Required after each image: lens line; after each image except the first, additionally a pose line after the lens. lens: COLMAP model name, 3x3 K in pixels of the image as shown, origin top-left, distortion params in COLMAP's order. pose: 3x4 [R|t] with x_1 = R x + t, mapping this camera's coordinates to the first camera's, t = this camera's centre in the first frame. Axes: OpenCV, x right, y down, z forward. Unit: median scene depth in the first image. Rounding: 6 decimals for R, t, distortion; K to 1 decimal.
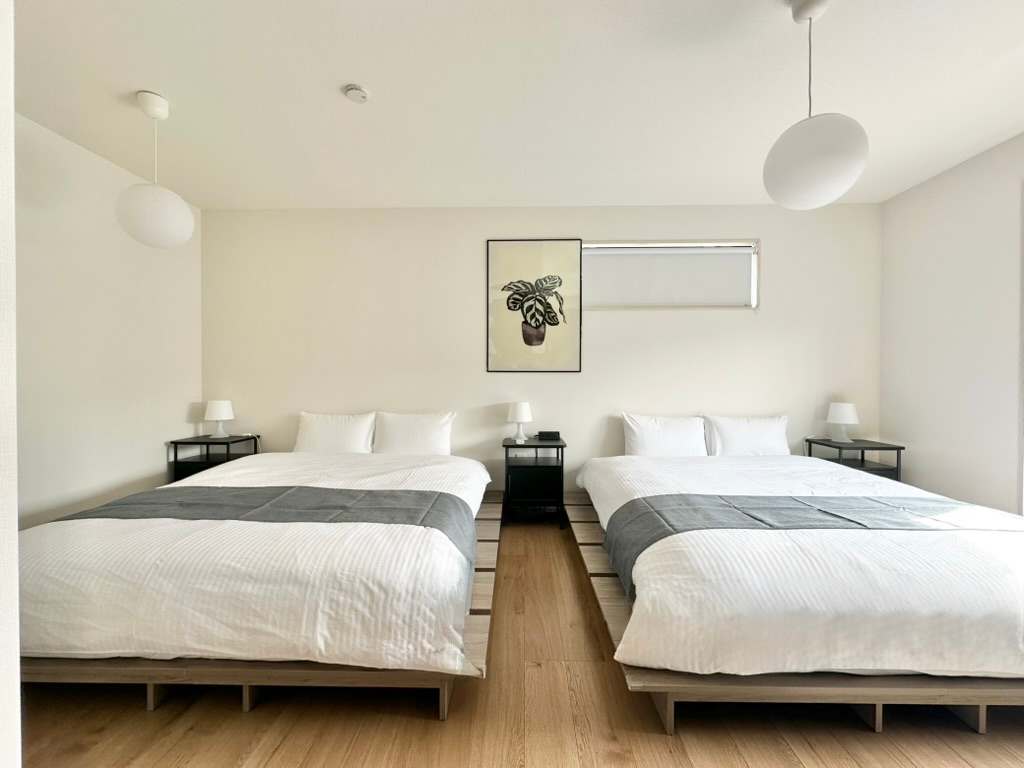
lens RADIAL K [[378.4, 0, 512.0], [0, 378.4, 384.0], [0, 0, 1]] dist [-0.001442, -0.000092]
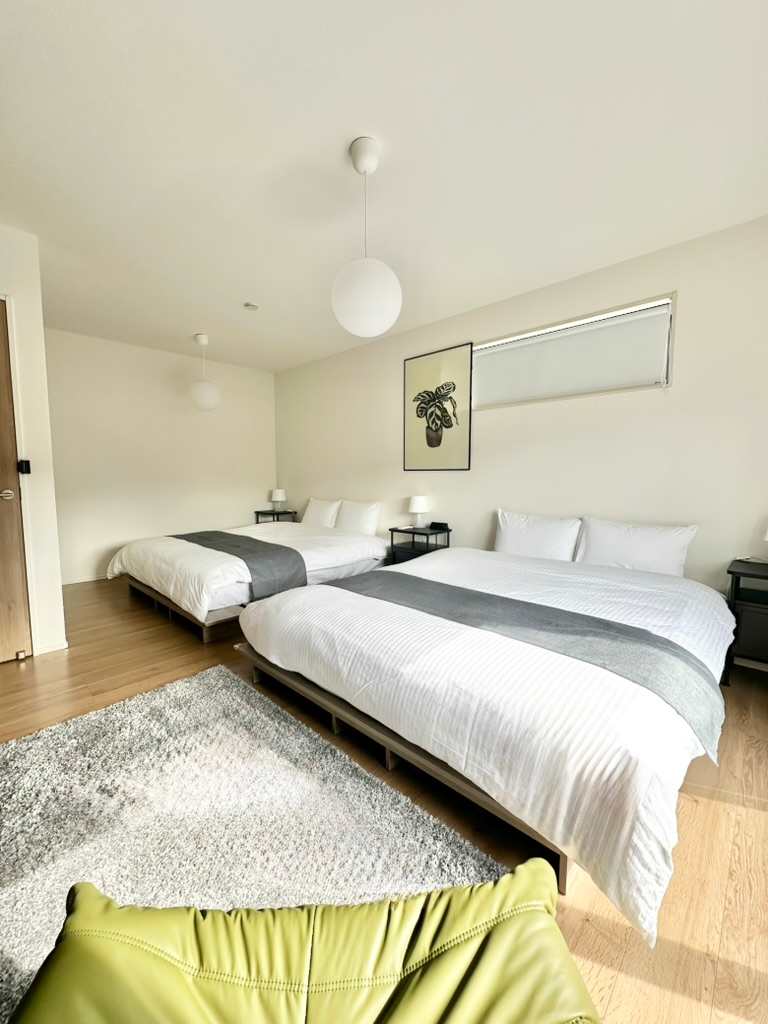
lens RADIAL K [[410.1, 0, 384.0], [0, 410.1, 512.0], [0, 0, 1]] dist [-0.000984, -0.000153]
pose [[0.737988, 0.059550, -0.672181, 0.791378], [-0.013227, 0.997184, 0.073820, 0.004214], [0.674684, -0.045588, 0.736697, -0.021719]]
